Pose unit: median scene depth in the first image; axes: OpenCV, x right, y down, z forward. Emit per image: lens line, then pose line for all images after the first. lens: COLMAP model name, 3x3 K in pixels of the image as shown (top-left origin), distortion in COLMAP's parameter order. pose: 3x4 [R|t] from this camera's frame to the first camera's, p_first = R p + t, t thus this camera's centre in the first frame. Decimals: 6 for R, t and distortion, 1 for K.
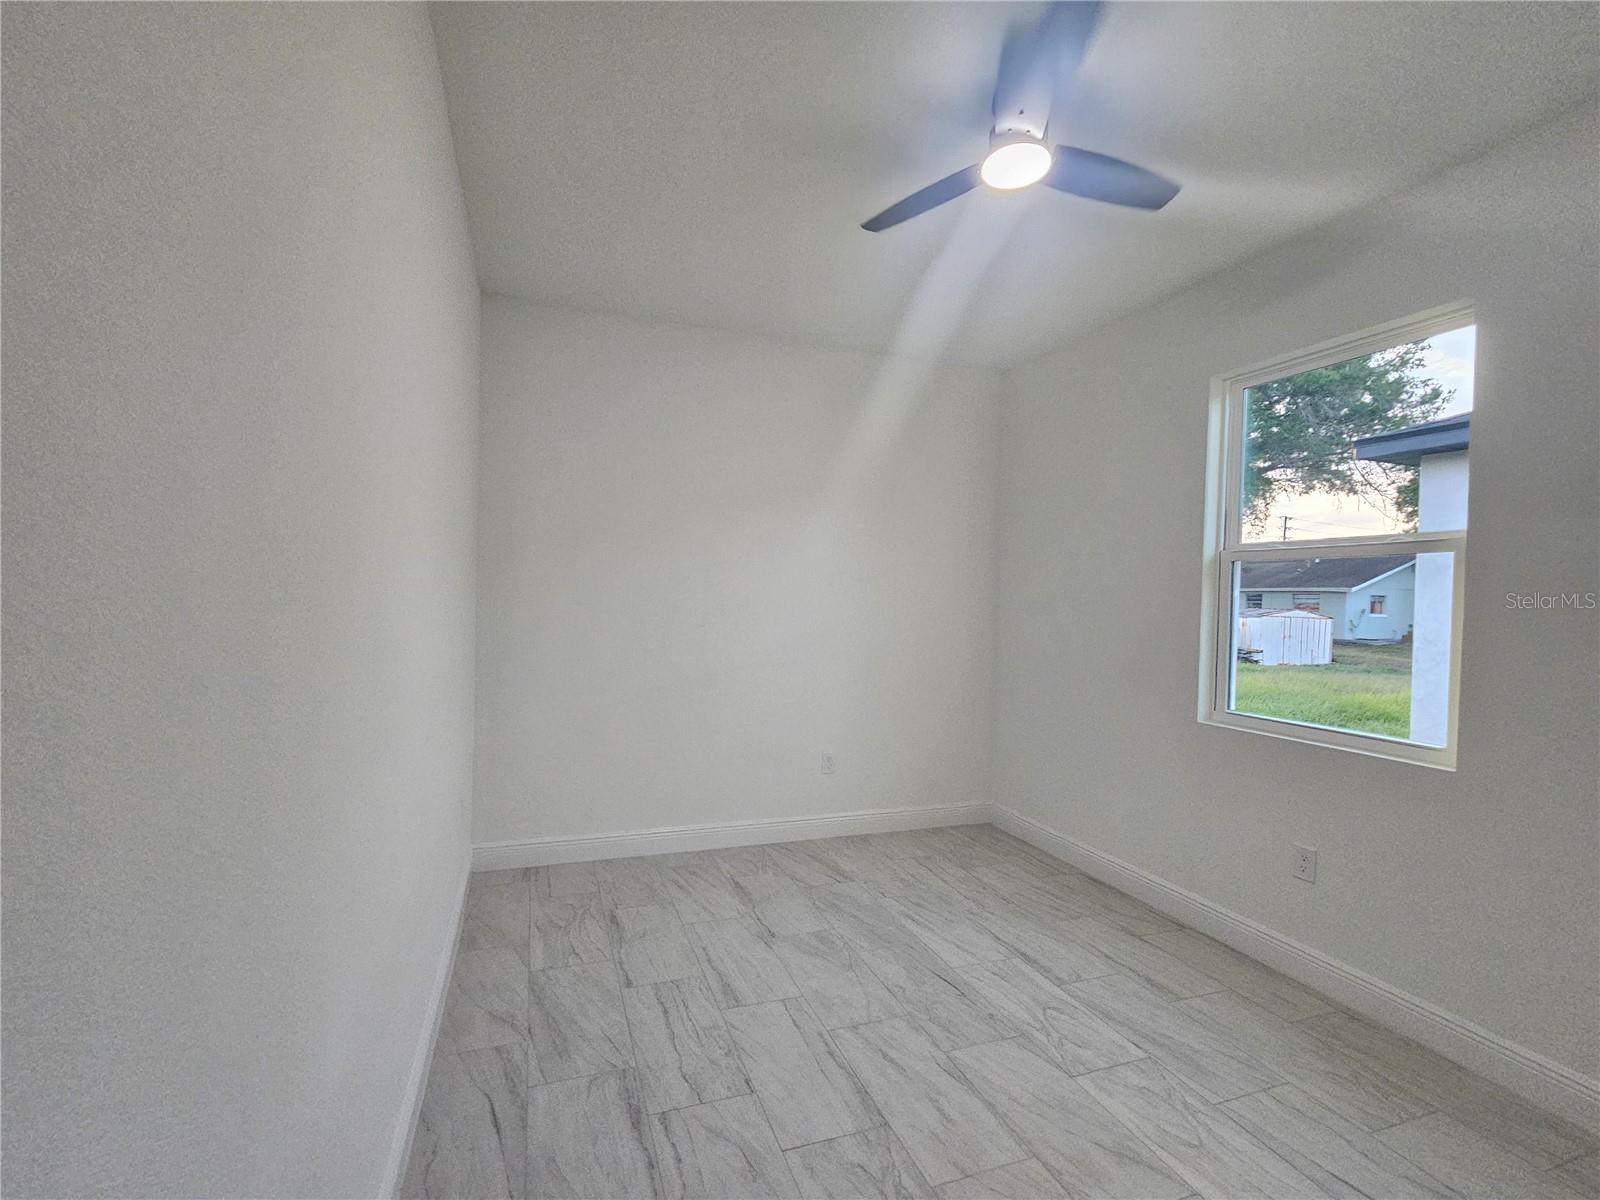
lens RADIAL K [[660.4, 0, 799.0], [0, 660.4, 599.9], [0, 0, 1]] dist [-0.002025, 0.003005]
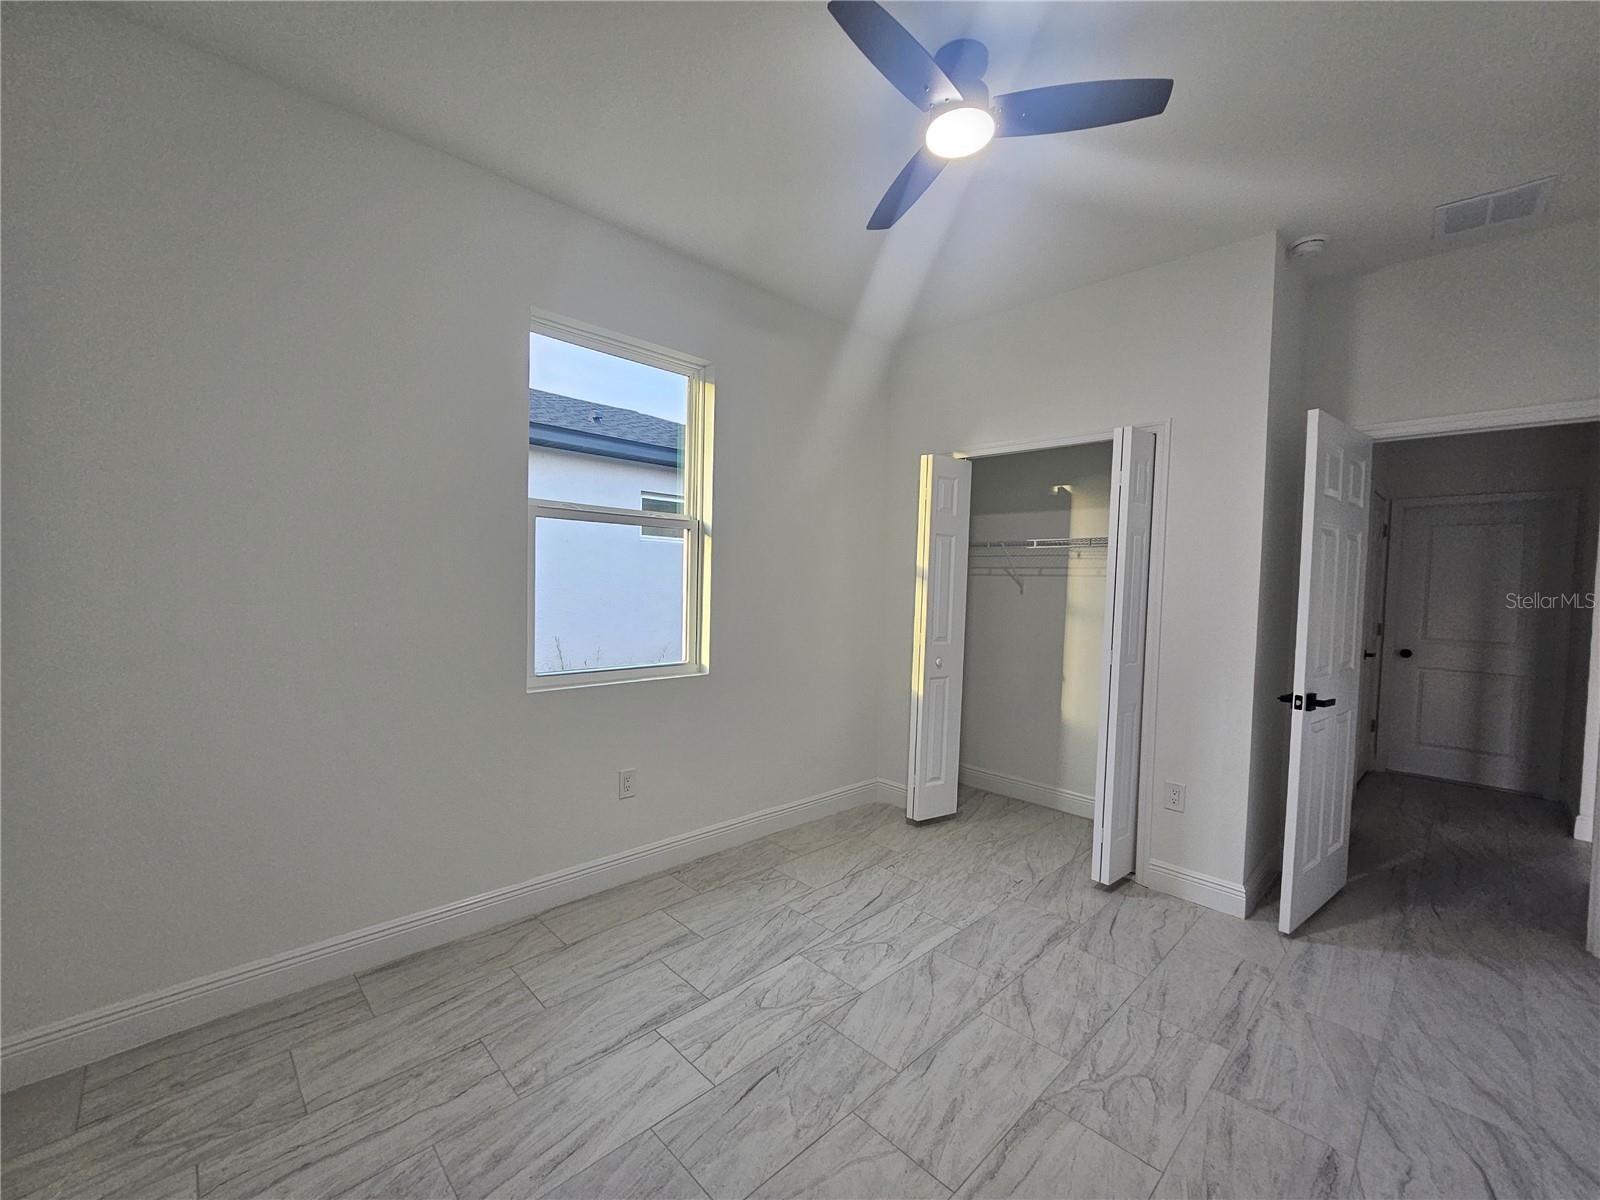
lens RADIAL K [[660.4, 0, 799.0], [0, 660.4, 611.3], [0, 0, 1]] dist [-0.002025, 0.003005]
pose [[-0.377000, -0.078497, 0.922881, -0.437814], [-0.030450, 0.996914, 0.072355, 0.007129], [-0.925713, -0.000824, -0.378227, 1.282559]]
